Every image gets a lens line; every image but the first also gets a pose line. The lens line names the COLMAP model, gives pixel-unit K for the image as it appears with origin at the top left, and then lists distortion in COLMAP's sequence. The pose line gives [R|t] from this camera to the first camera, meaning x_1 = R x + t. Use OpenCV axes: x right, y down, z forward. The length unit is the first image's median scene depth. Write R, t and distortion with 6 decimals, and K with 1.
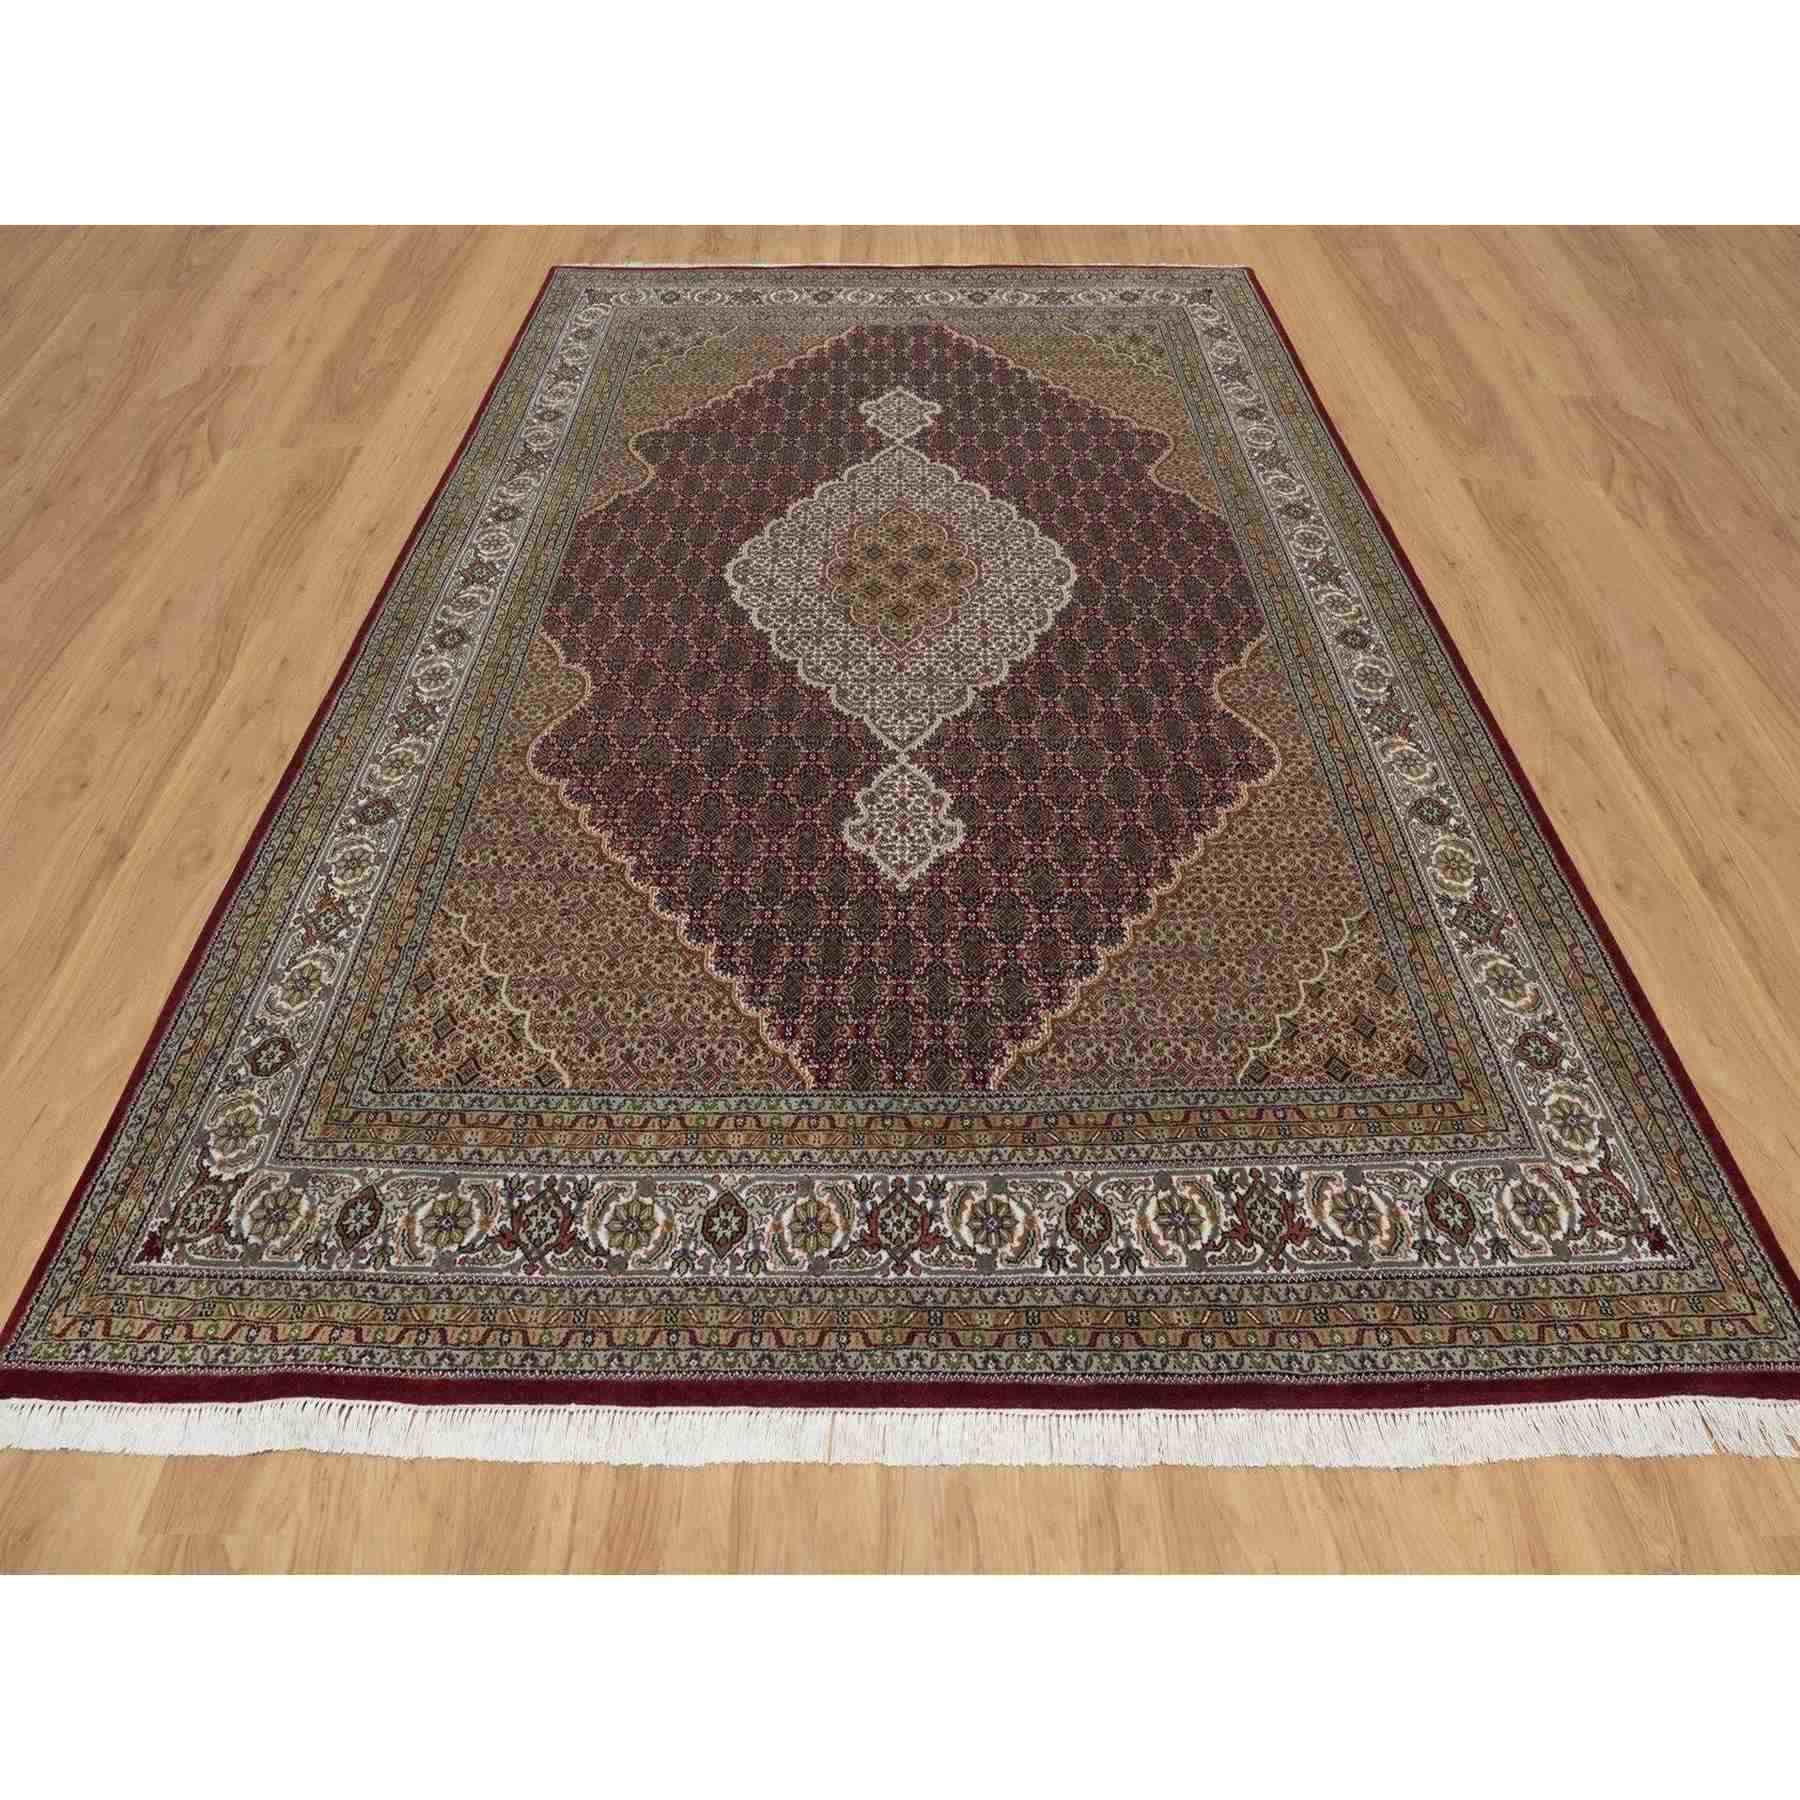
lens RADIAL K [[1088.5, 0, 900.0], [0, 1088.5, 900.0], [0, 0, 1]] dist [-0.001061, 0.001768]
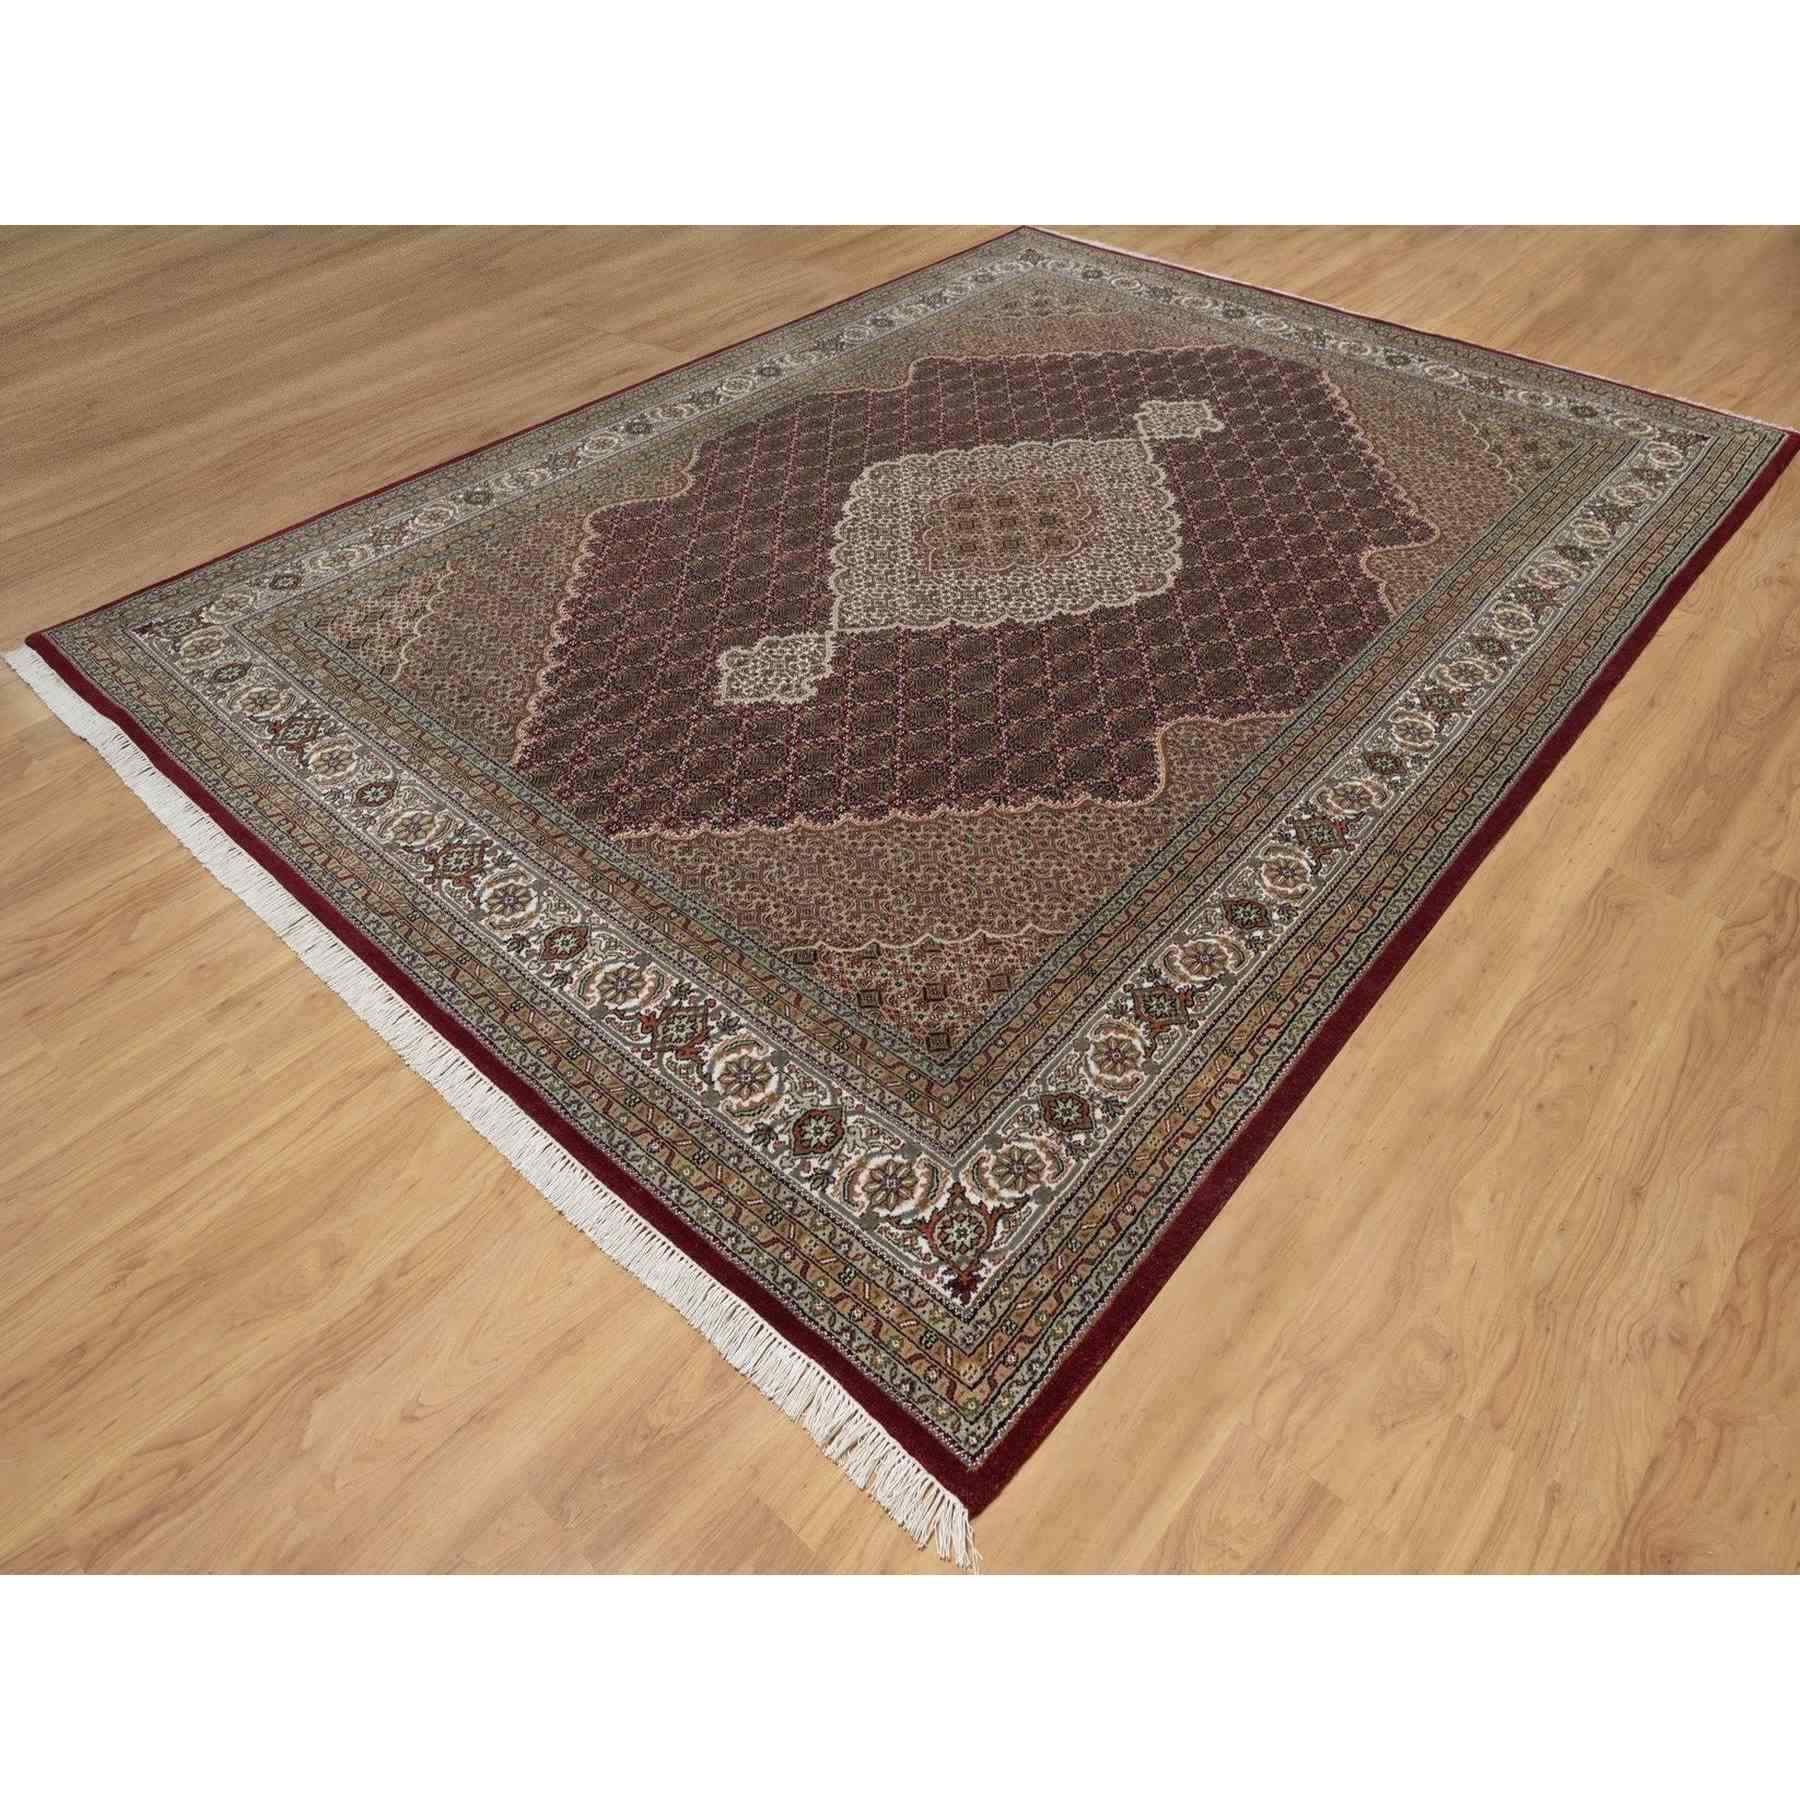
lens RADIAL K [[1172.9, 0, 900.0], [0, 1172.9, 900.0], [0, 0, 1]] dist [-0.001206, -0.002481]
pose [[0.749380, 0.477659, -0.458554, 0.738543], [-0.504123, 0.860577, 0.072582, -0.017384], [0.429291, 0.176776, 0.885697, 0.005807]]
